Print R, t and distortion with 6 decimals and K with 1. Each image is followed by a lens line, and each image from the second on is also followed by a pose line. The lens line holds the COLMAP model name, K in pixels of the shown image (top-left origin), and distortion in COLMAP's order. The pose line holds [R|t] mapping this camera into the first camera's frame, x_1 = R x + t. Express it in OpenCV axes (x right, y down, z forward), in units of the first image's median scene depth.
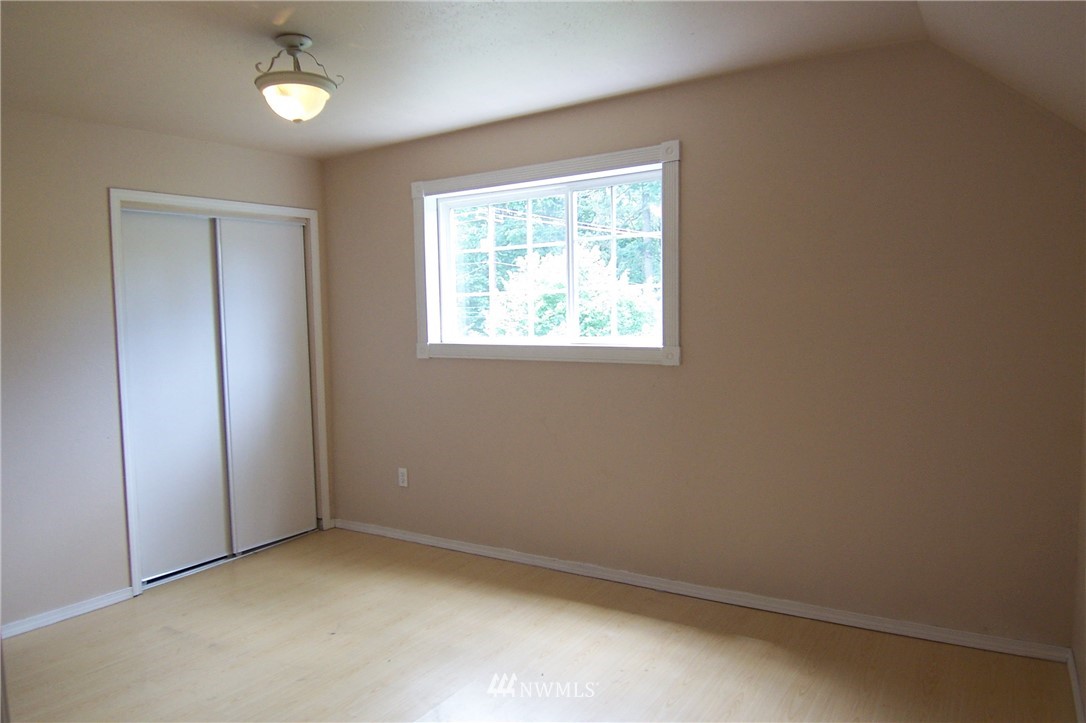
lens RADIAL K [[718.7, 0, 543.0], [0, 718.7, 361.5], [0, 0, 1]] dist [0.008685, -0.075991]
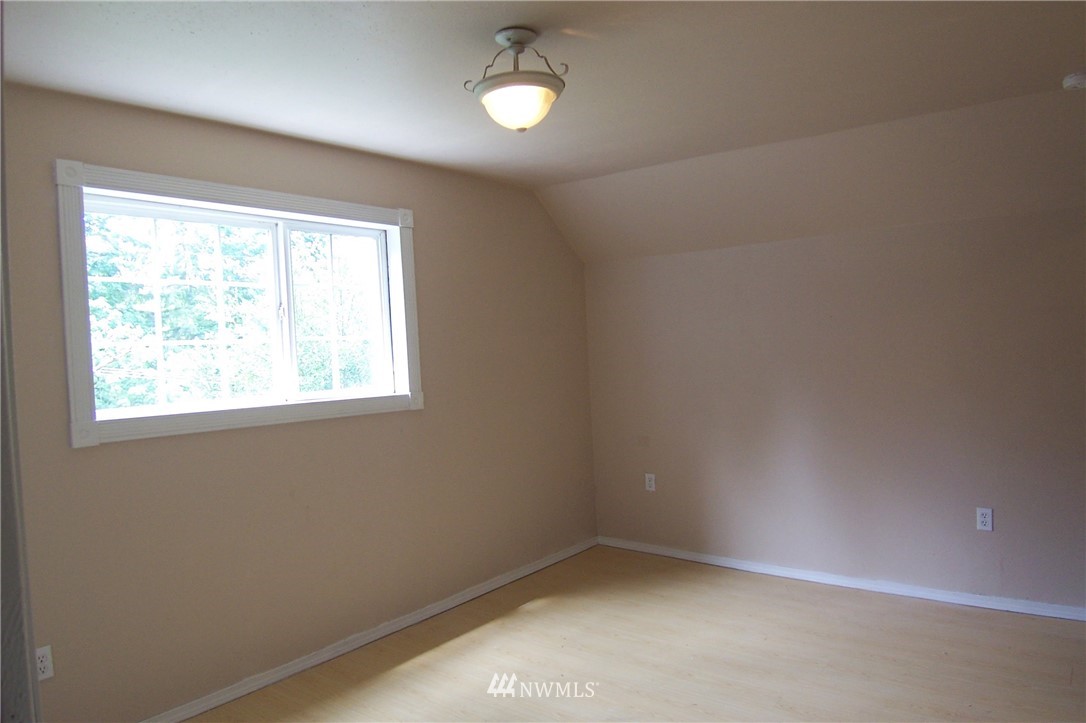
lens RADIAL K [[693.8, 0, 568.5], [0, 693.8, 366.2], [0, 0, 1]] dist [-0.042926, -0.002978]
pose [[0.113164, -0.006269, 0.993557, -0.848288], [0.108848, 0.994039, -0.006126, -0.029125], [-0.987596, 0.108840, 0.113172, 0.643481]]
